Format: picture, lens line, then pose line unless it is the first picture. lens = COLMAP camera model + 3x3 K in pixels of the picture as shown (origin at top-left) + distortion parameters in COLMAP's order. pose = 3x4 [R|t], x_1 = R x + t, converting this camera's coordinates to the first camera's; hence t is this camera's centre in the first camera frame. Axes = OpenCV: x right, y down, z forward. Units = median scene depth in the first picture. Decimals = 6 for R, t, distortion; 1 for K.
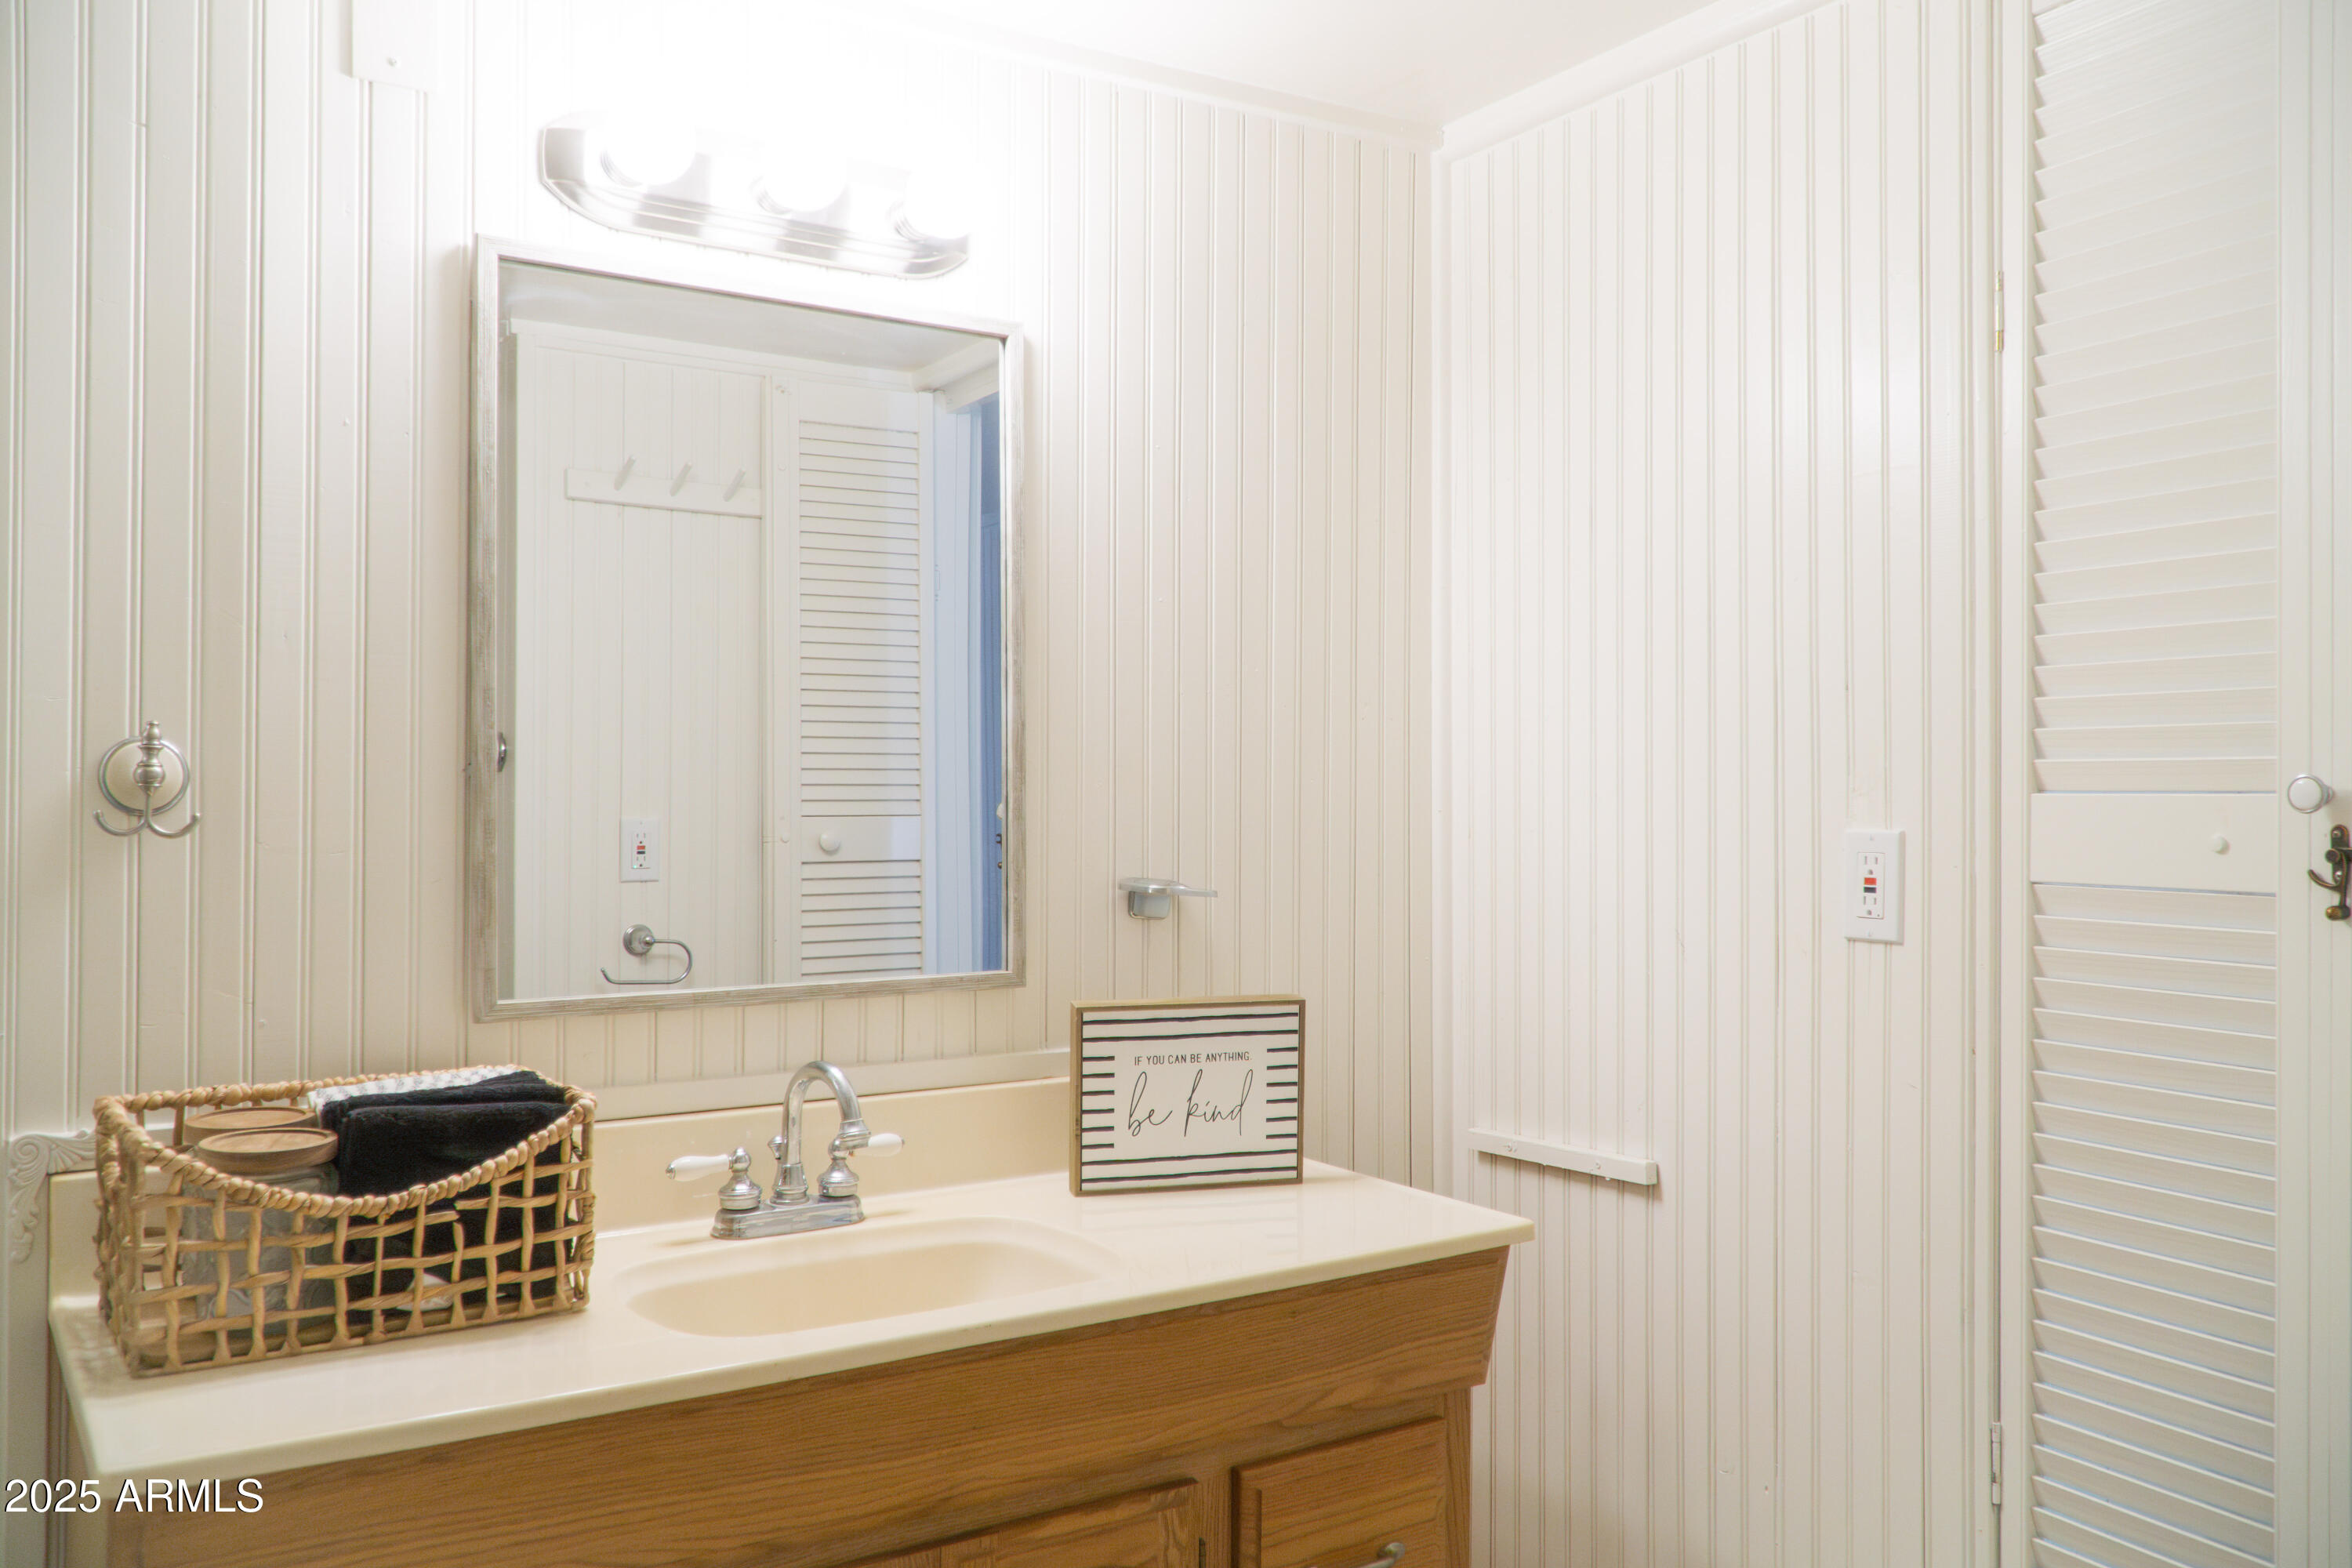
lens RADIAL K [[1855.5, 0, 1181.5], [0, 1855.5, 783.5], [0, 0, 1]] dist [-0.005876, 0.001155]
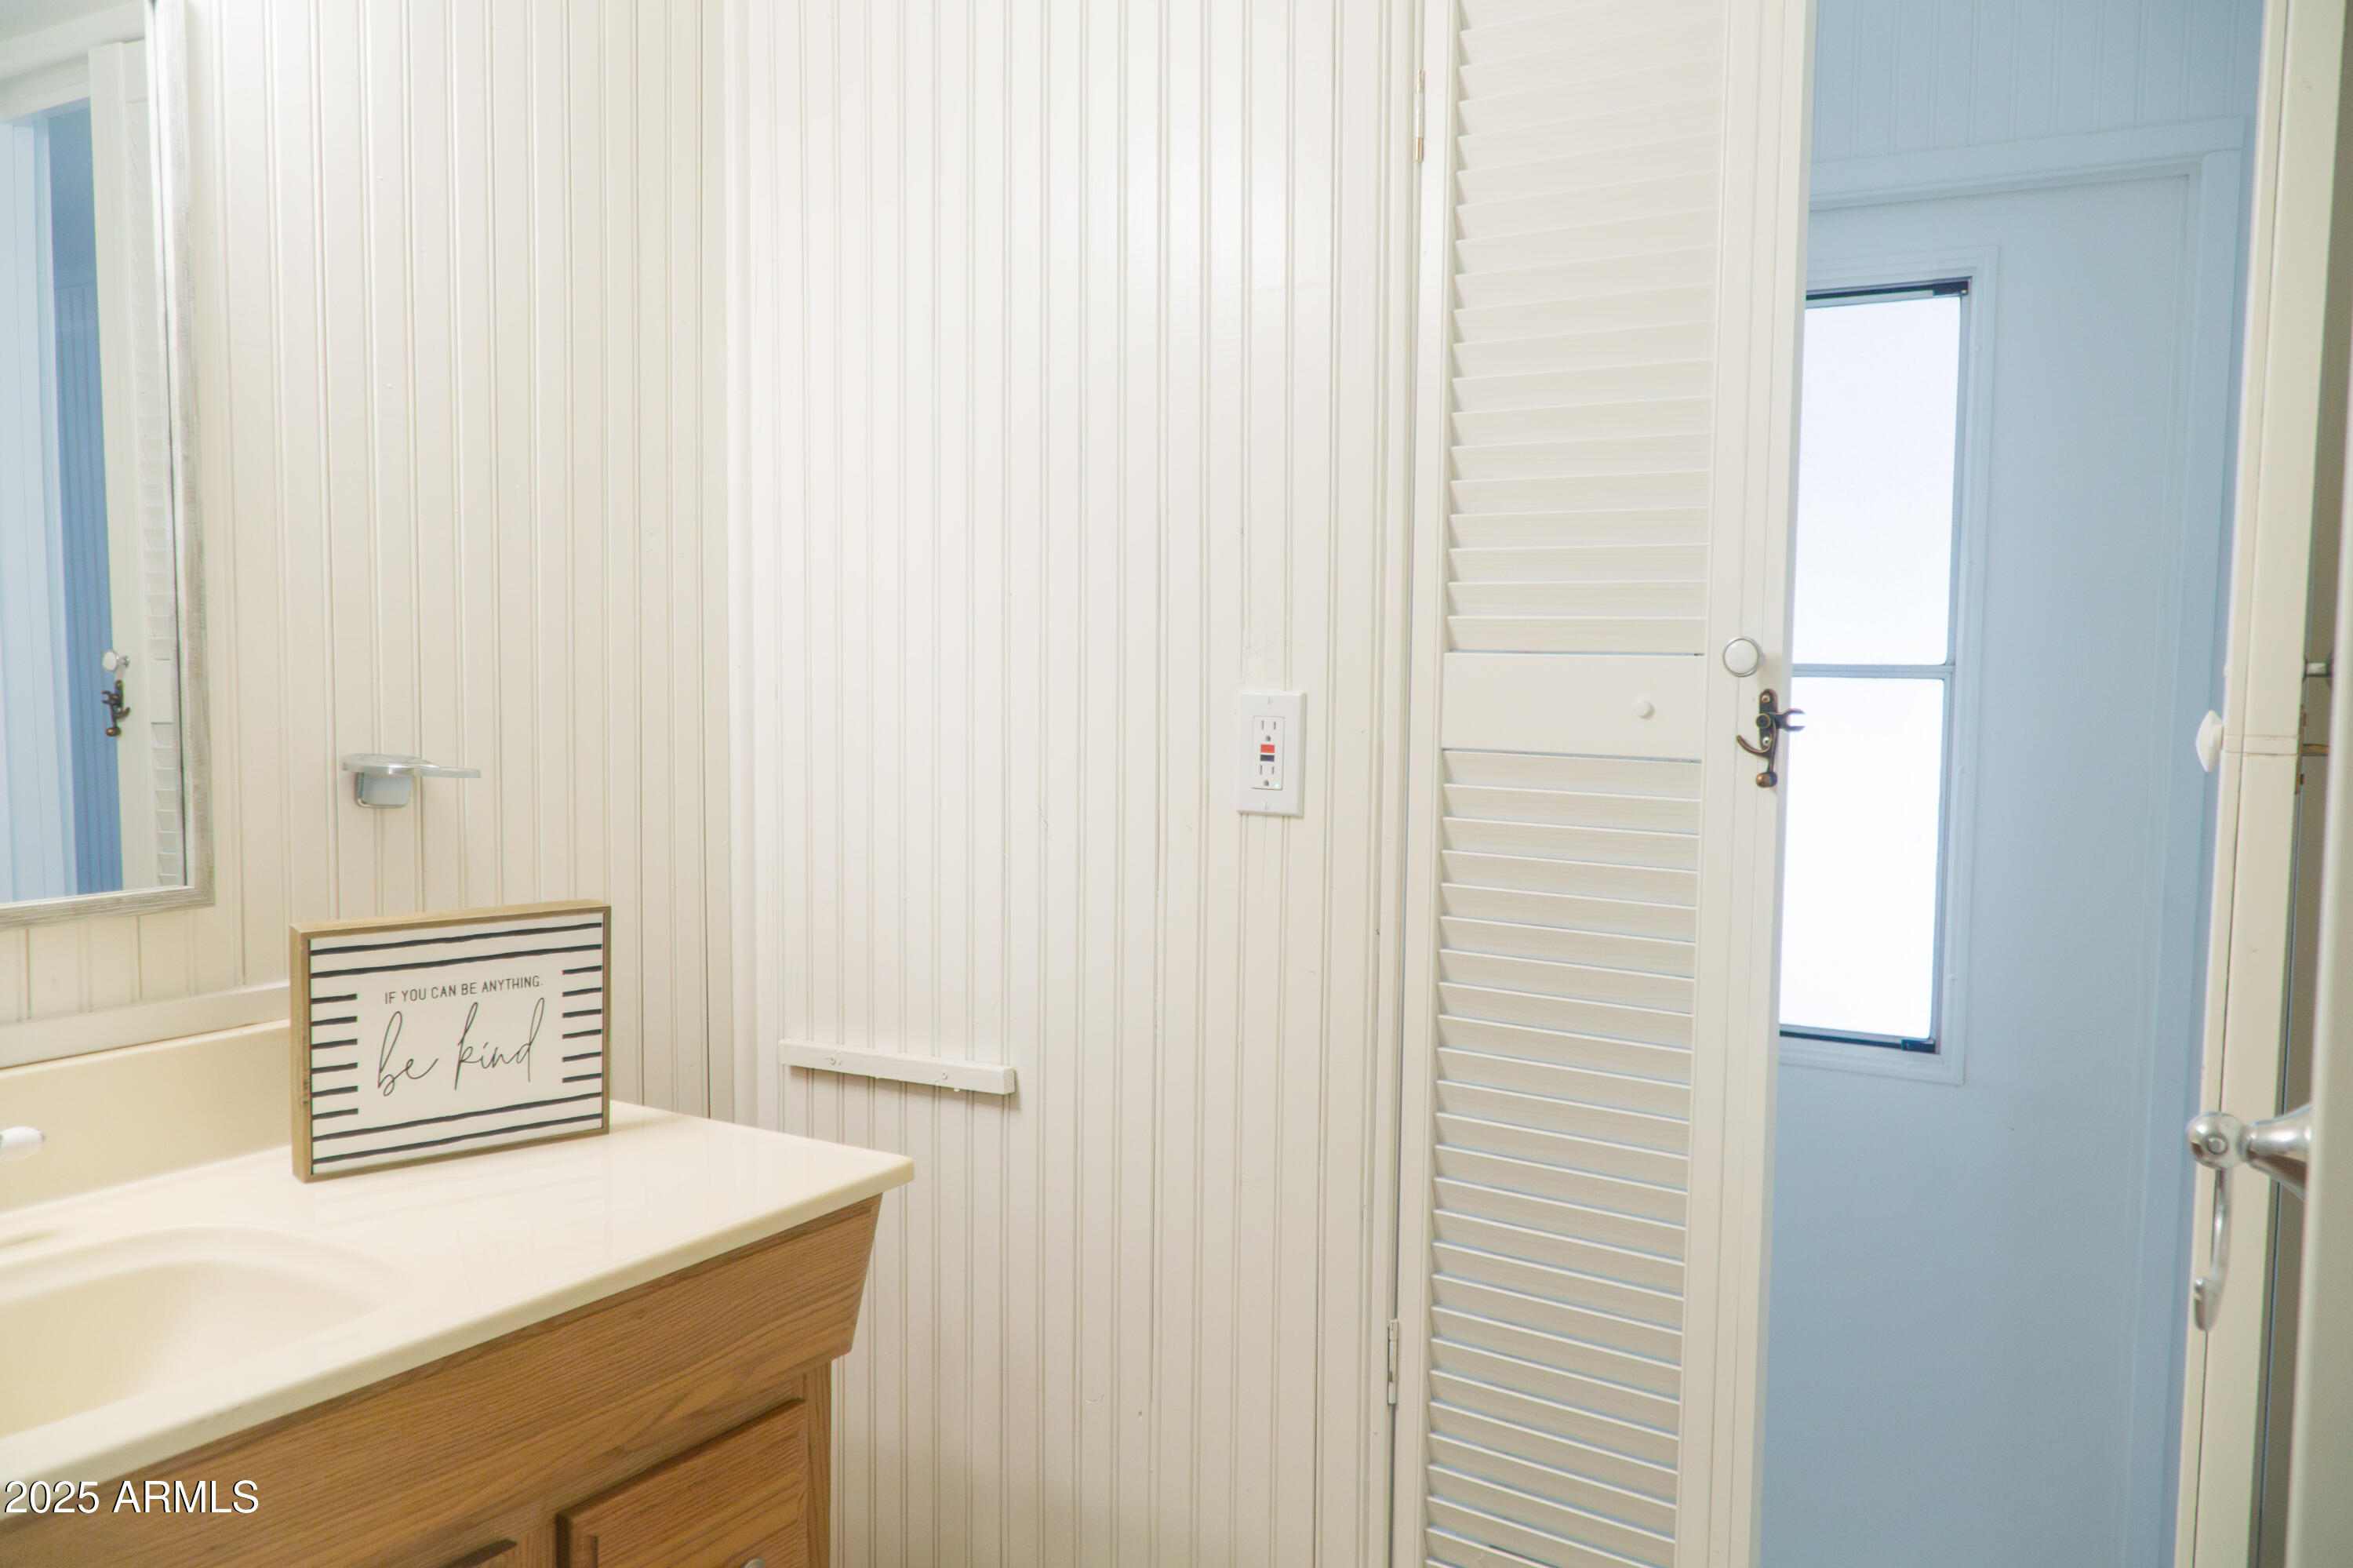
lens RADIAL K [[1937.6, 0, 1172.4], [0, 1937.6, 789.8], [0, 0, 1]] dist [0.001585, 0.002811]
pose [[0.906414, -0.023145, 0.421755, -0.065724], [-0.011512, 0.996773, 0.079441, -0.001630], [-0.422233, -0.076861, 0.903223, 0.157407]]
